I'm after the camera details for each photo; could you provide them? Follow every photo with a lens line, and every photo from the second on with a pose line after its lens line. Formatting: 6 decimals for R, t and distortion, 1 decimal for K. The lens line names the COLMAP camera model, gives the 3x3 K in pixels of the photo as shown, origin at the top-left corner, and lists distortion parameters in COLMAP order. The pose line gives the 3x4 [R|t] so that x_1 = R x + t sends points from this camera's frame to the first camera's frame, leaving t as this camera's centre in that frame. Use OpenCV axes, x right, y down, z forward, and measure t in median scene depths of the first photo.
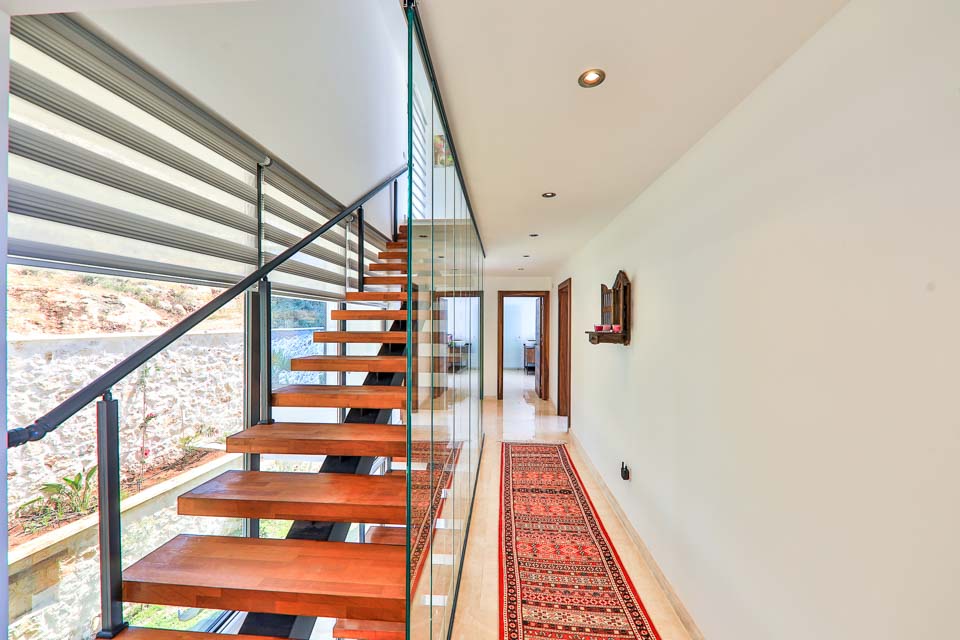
lens RADIAL K [[359.6, 0, 479.4], [0, 359.6, 321.5], [0, 0, 1]] dist [-0.000585, -0.000042]
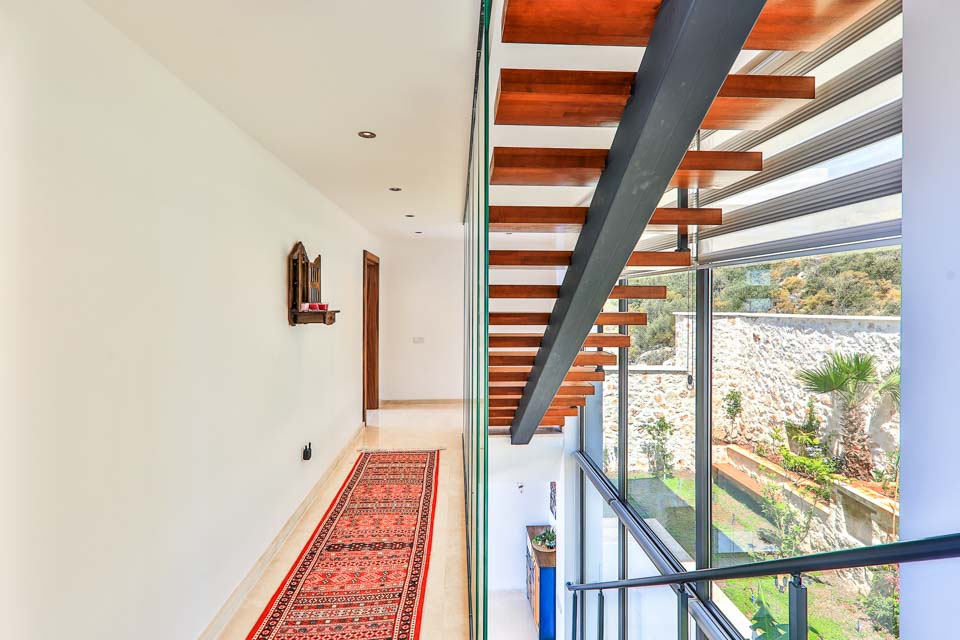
lens RADIAL K [[416.5, 0, 482.4], [0, 416.5, 311.1], [0, 0, 1]] dist [0.001184, 0.000038]
pose [[-0.991523, 0.002193, -0.129910, 0.069170], [-0.001327, 0.999635, 0.027000, -0.001419], [0.129921, 0.026944, -0.991158, 1.995103]]
